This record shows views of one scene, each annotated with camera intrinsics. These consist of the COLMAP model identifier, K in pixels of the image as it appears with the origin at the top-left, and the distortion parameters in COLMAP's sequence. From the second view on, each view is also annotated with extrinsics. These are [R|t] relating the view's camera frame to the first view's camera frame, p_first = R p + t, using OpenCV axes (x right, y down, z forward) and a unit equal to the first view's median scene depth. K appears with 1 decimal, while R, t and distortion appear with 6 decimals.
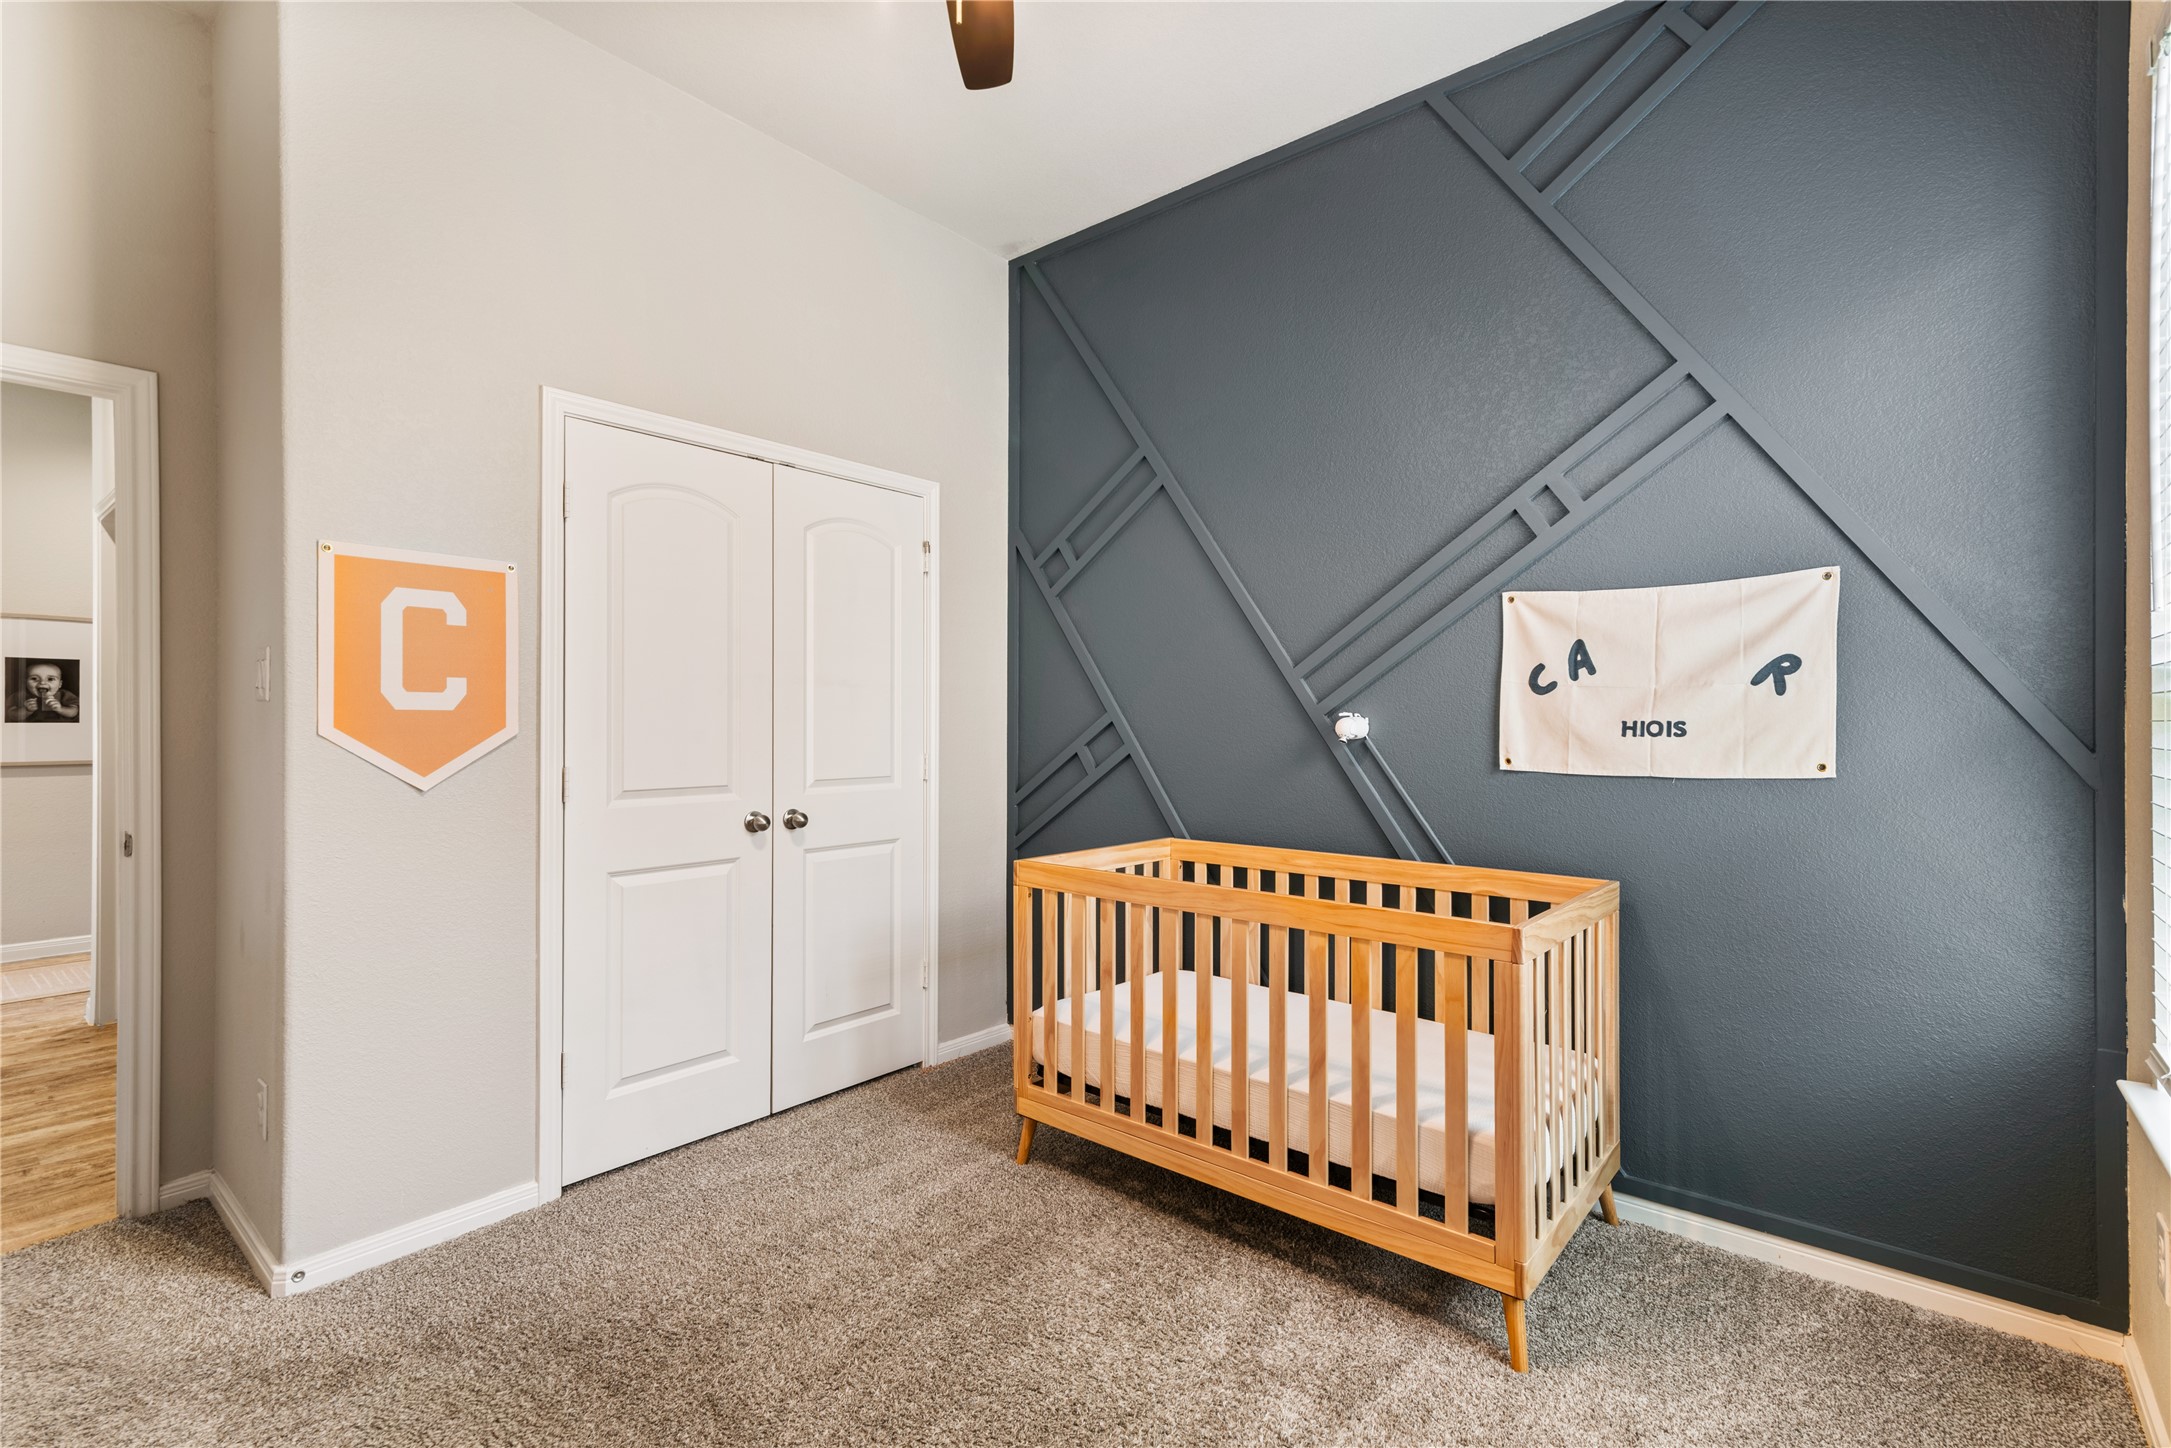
lens RADIAL K [[986.6, 0, 1084.7], [0, 986.6, 722.1], [0, 0, 1]] dist [0.006236, 0.000333]
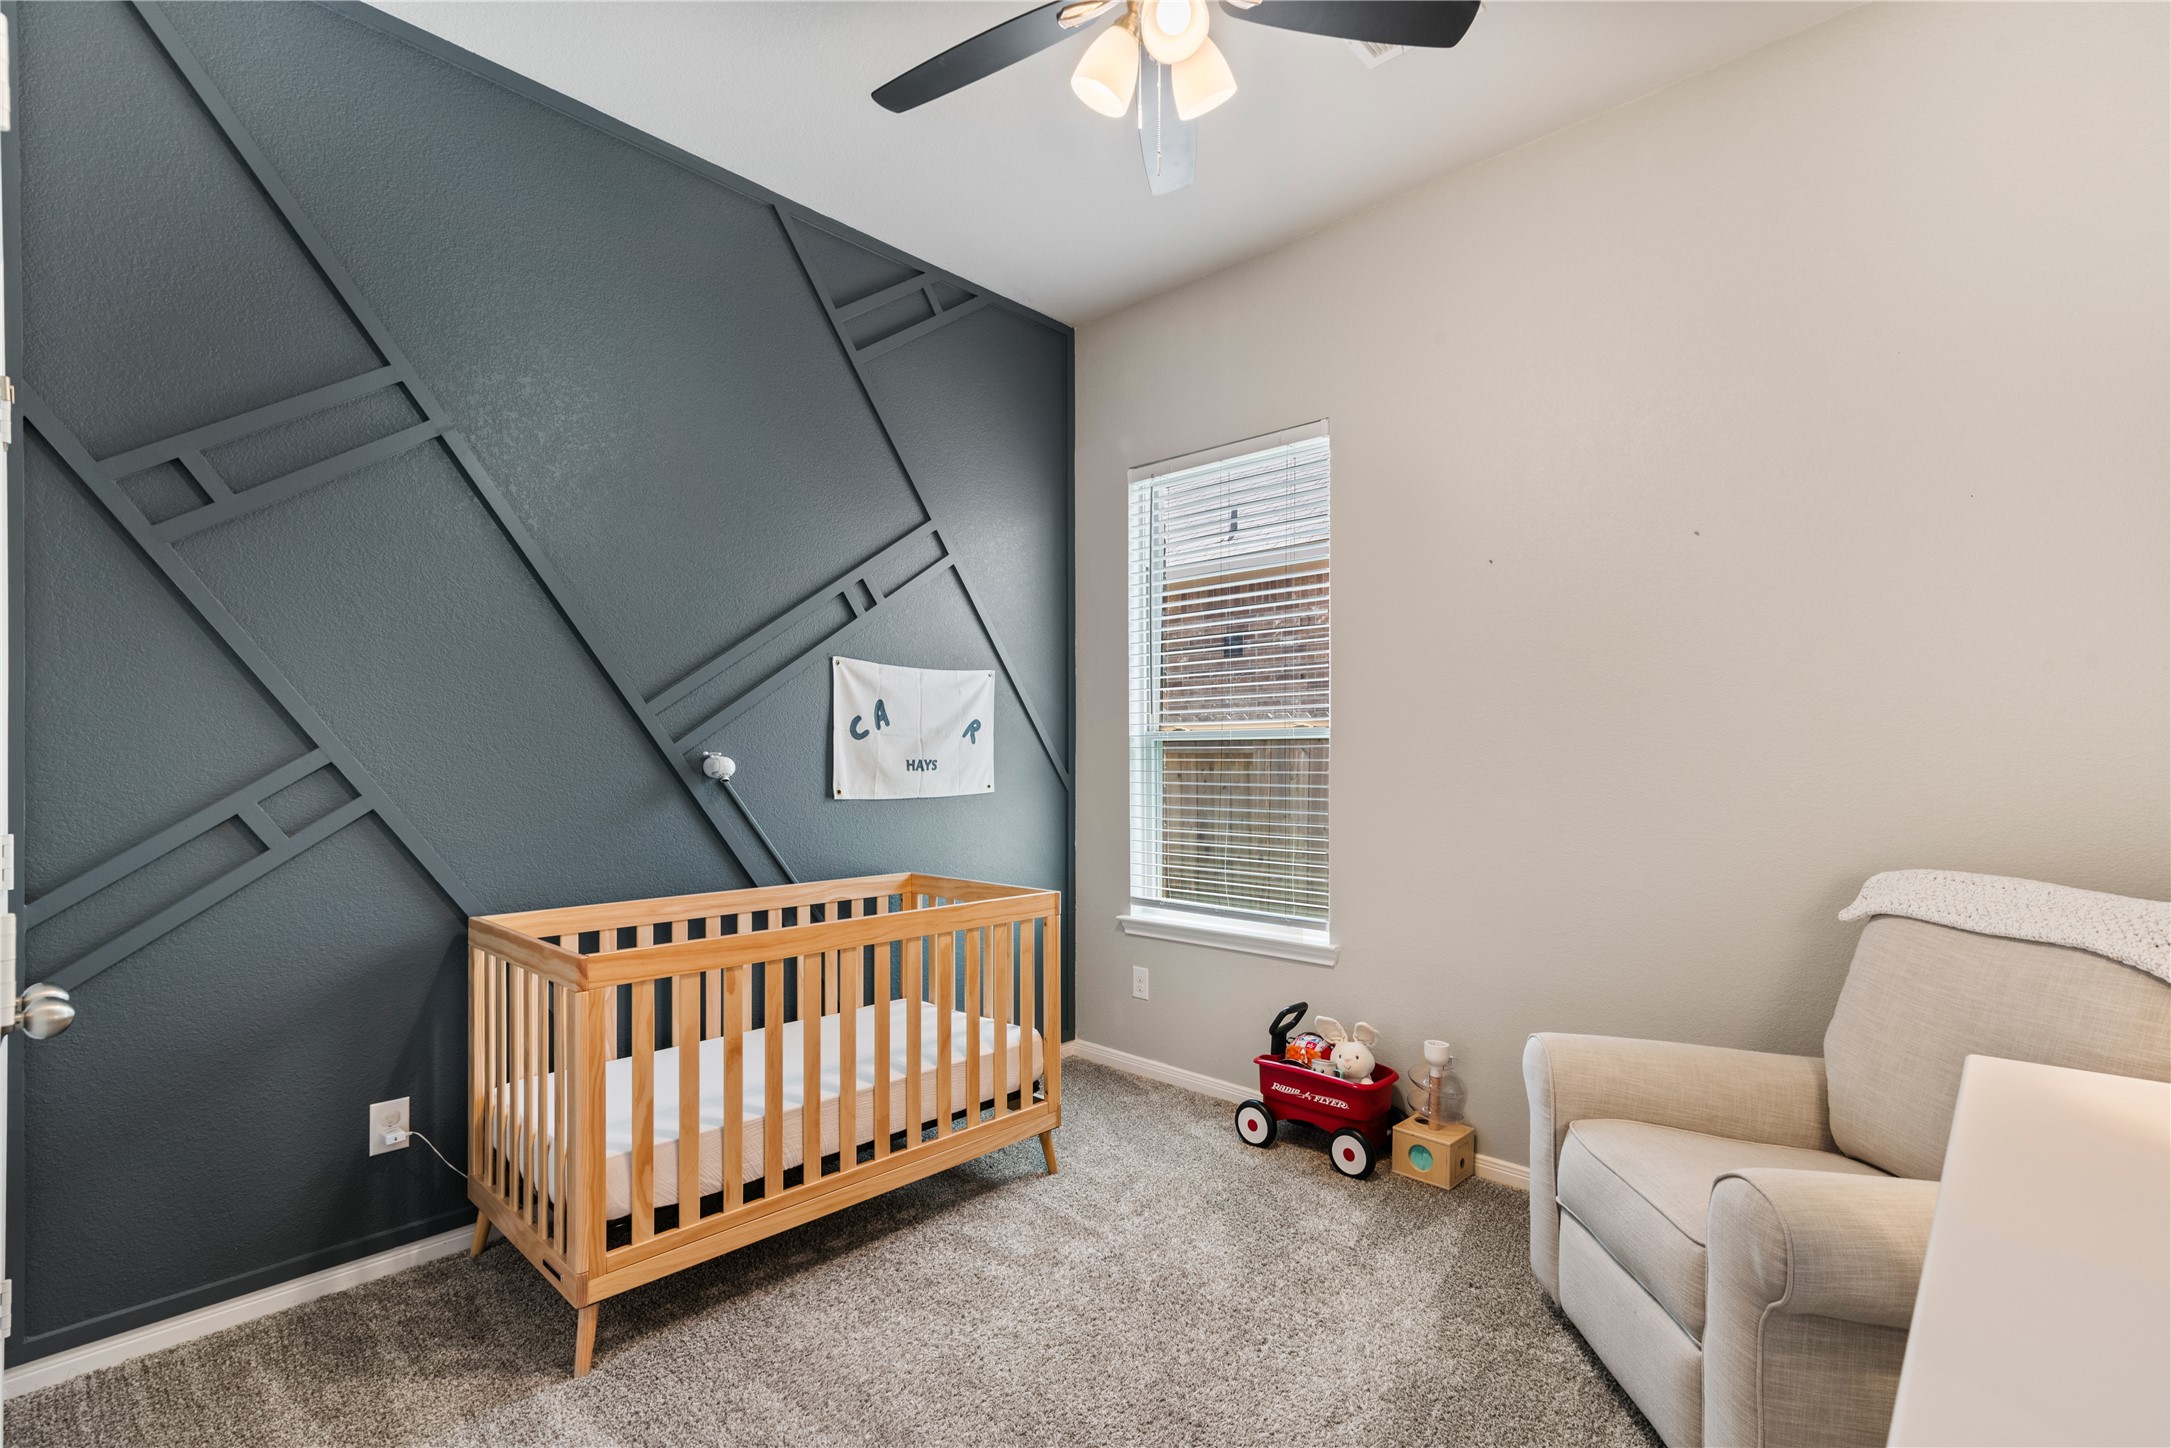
lens RADIAL K [[986.6, 0, 1075.1], [0, 986.6, 764.7], [0, 0, 1]] dist [0.006236, 0.000333]
pose [[0.043845, -0.010838, 0.998980, -0.821015], [-0.003098, 0.999935, 0.010984, -0.009683], [-0.999034, -0.003576, 0.043809, 0.652959]]
